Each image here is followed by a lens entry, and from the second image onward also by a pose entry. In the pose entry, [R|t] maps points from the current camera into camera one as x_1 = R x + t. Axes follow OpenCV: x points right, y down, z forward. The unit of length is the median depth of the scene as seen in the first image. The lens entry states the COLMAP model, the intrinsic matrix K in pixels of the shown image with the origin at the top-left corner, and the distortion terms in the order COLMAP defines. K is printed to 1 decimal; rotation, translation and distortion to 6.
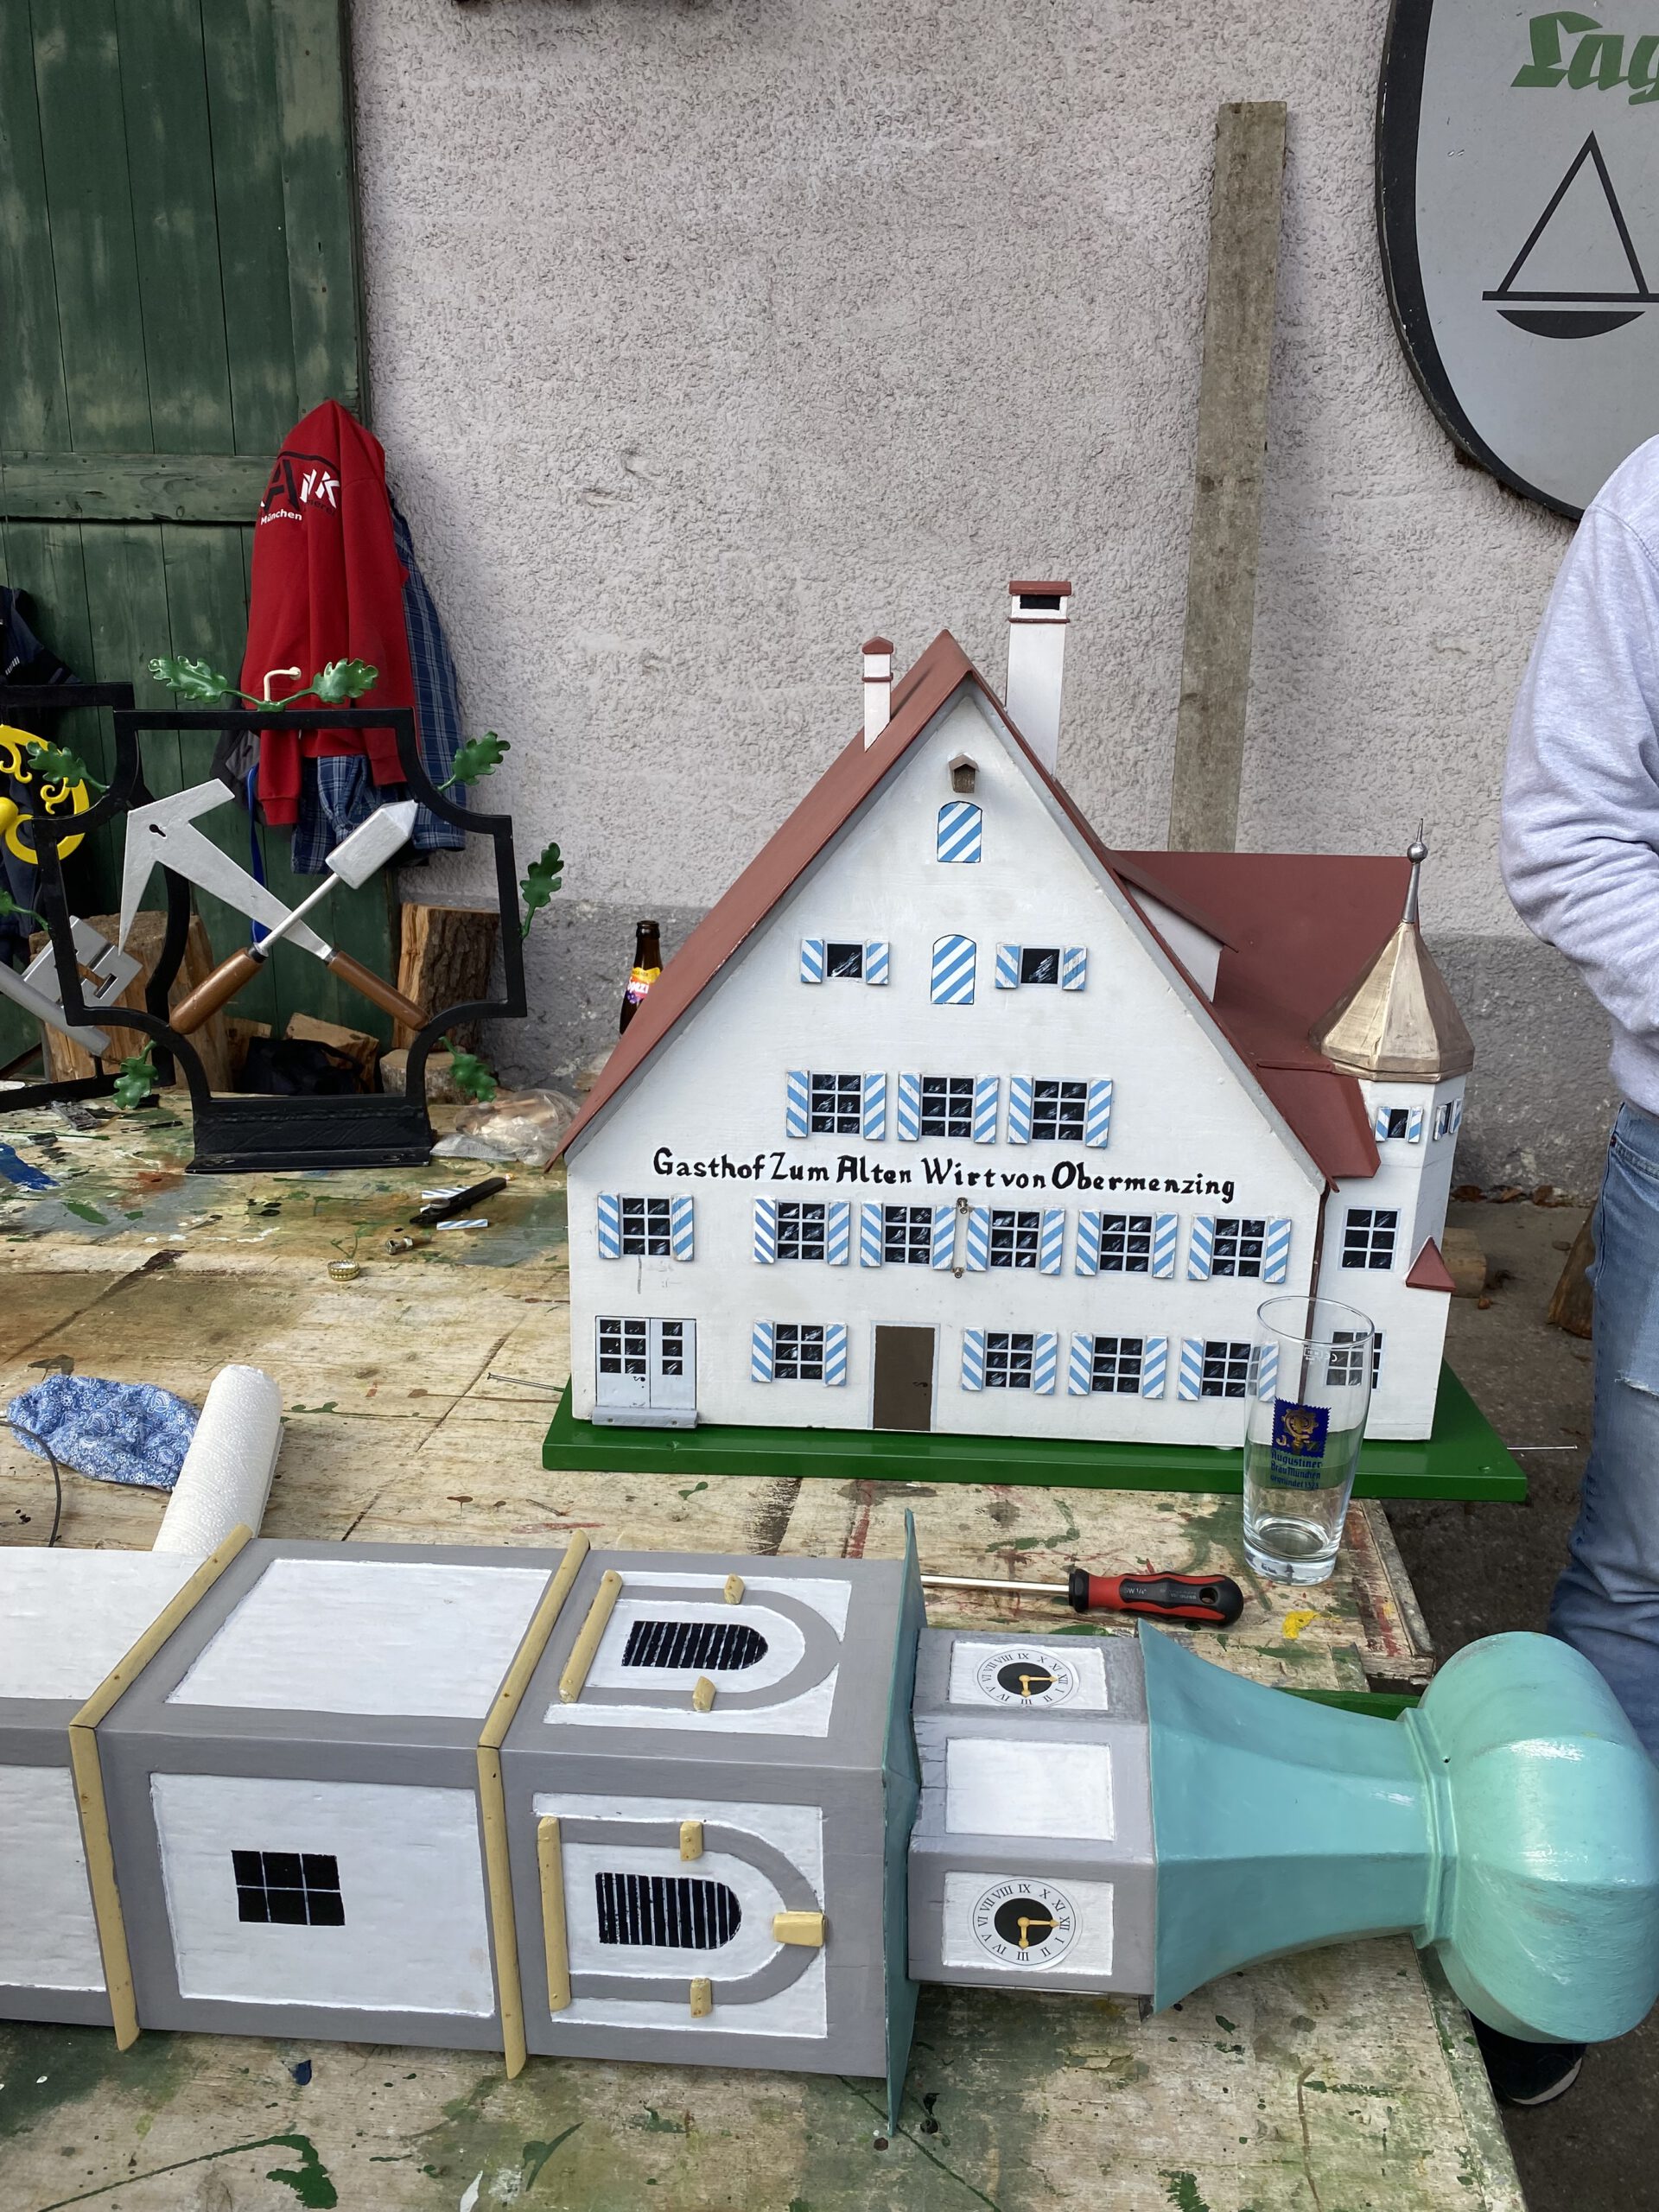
lens RADIAL K [[1689.2, 0, 829.9], [0, 1689.2, 1076.0], [0, 0, 1]] dist [0.001485, 0.006074]
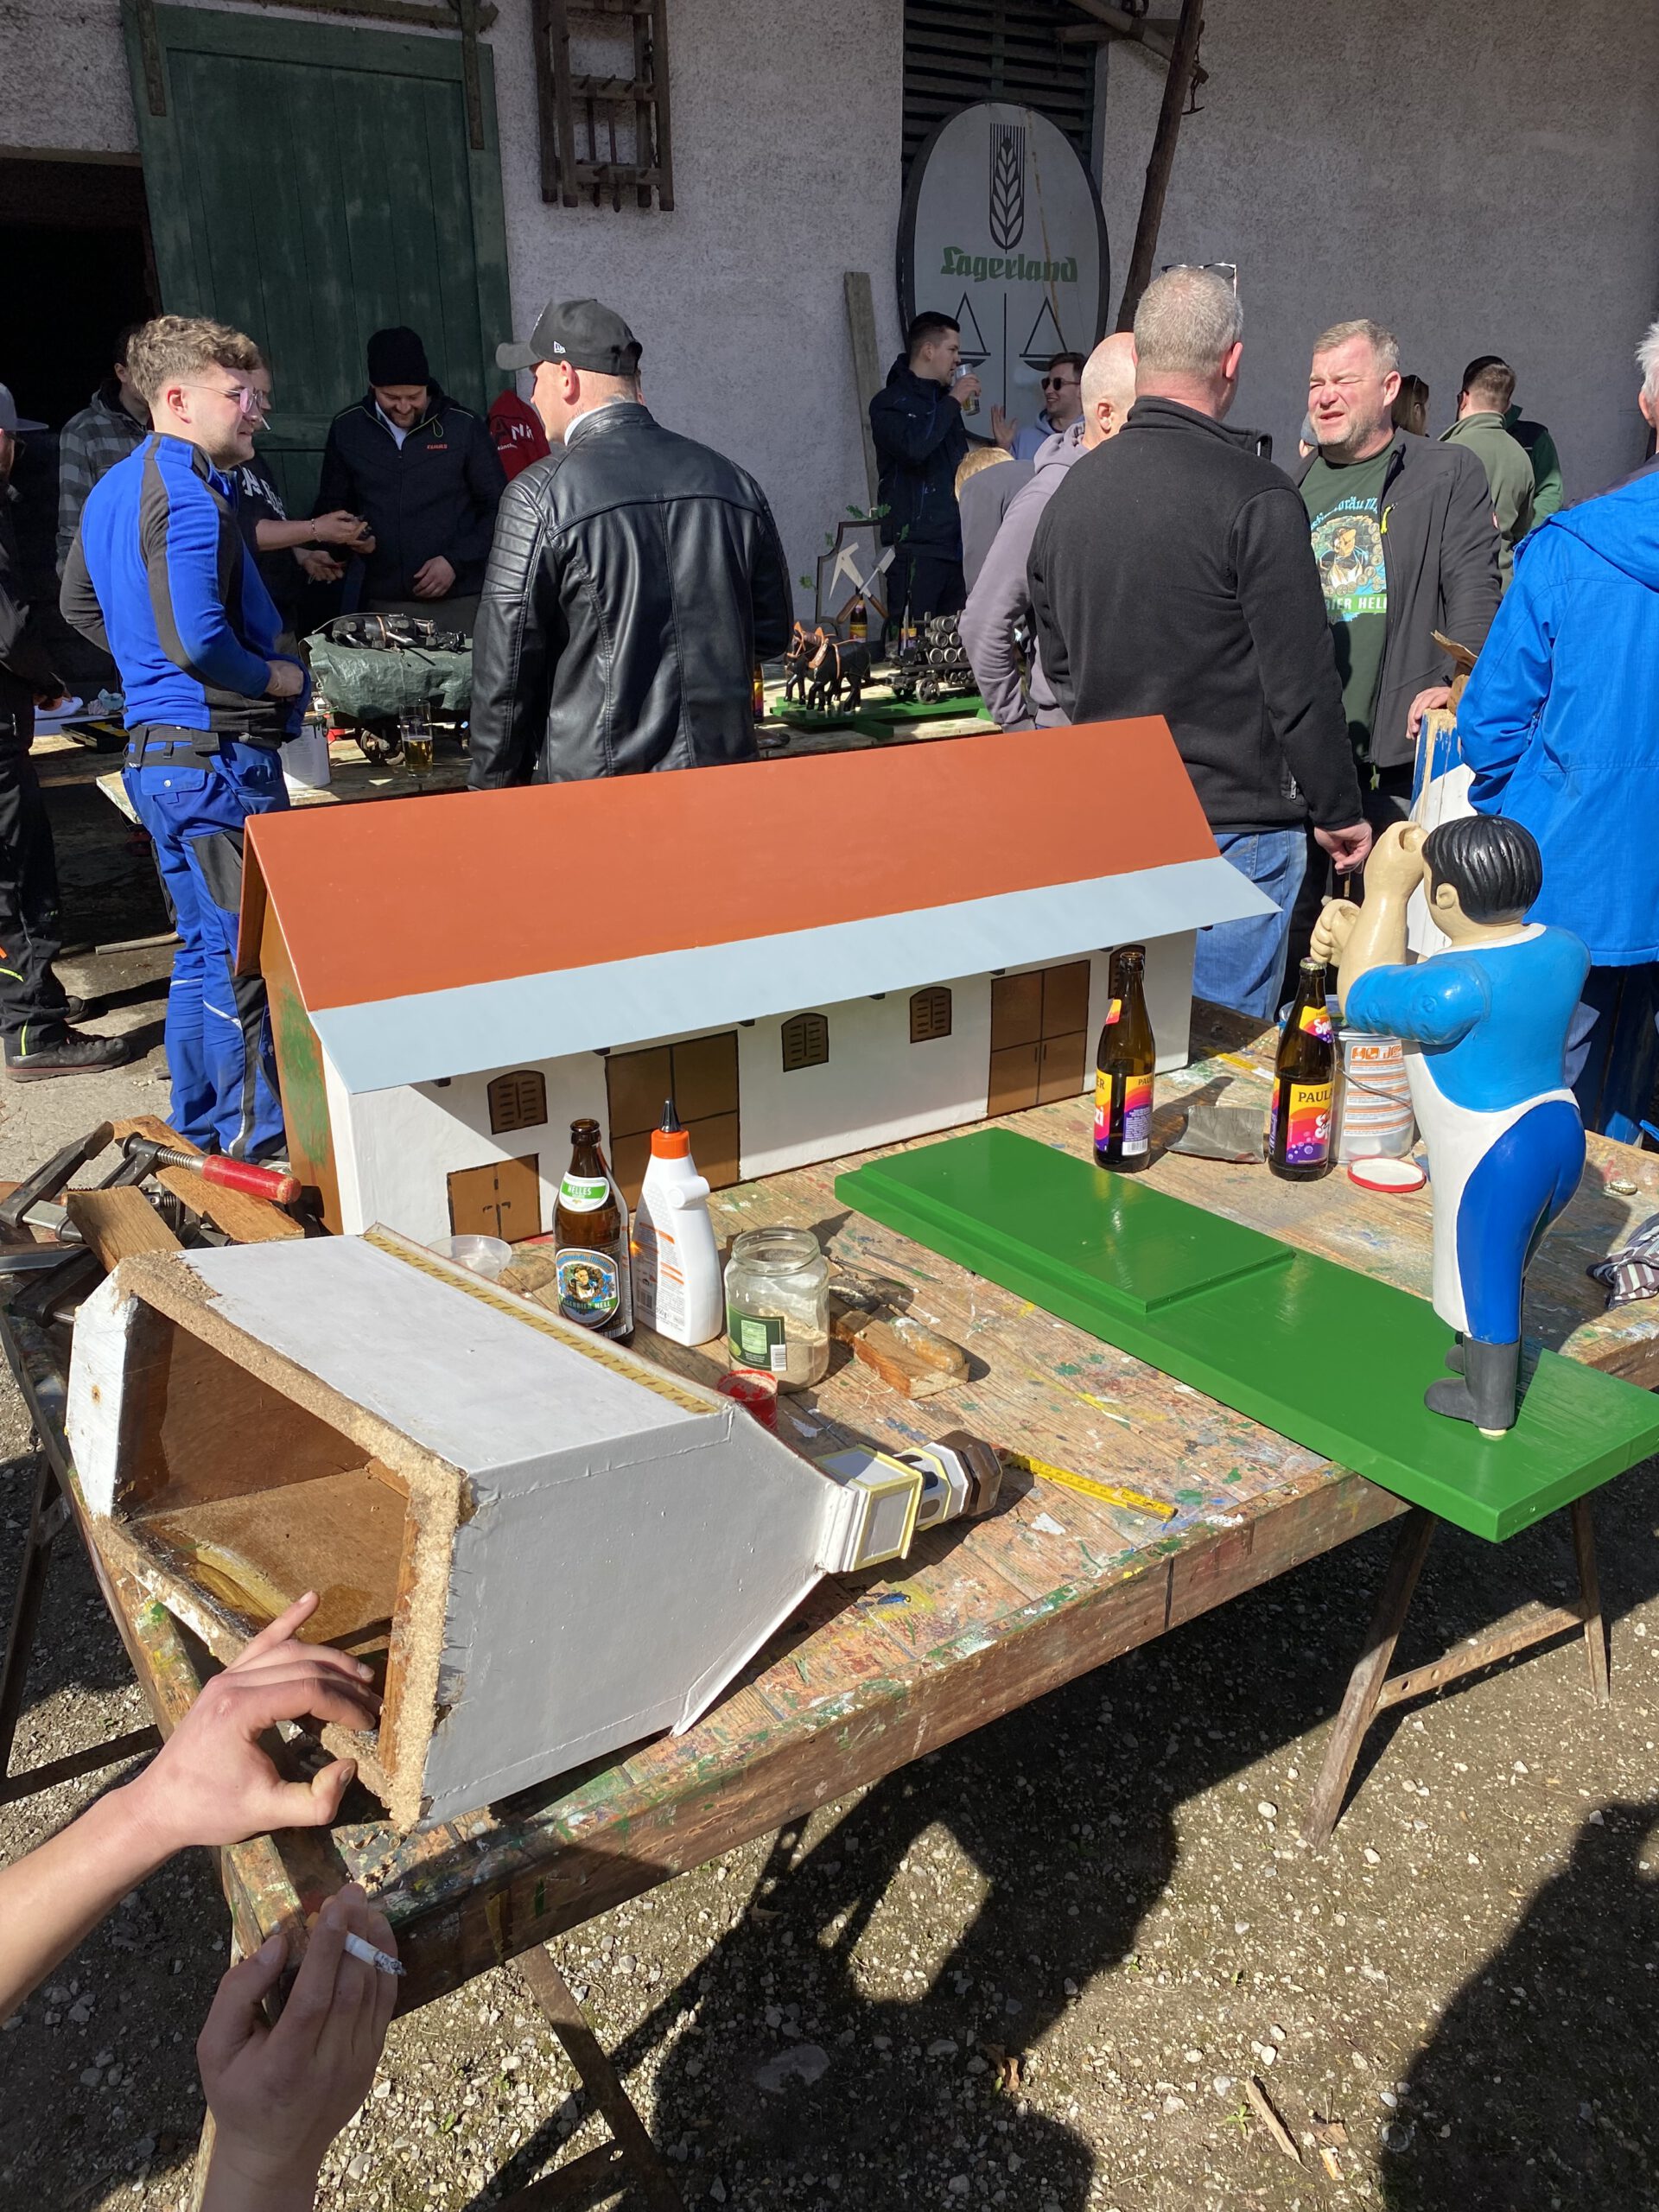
lens RADIAL K [[1633.4, 0, 829.5], [0, 1633.4, 1106.0], [0, 0, 1]] dist [0.009834, -0.011181]
pose [[0.787998, -0.249718, 0.562761, -1.370511], [0.184395, 0.967817, 0.171259, 0.193427], [-0.587416, -0.031181, 0.808684, -0.928773]]
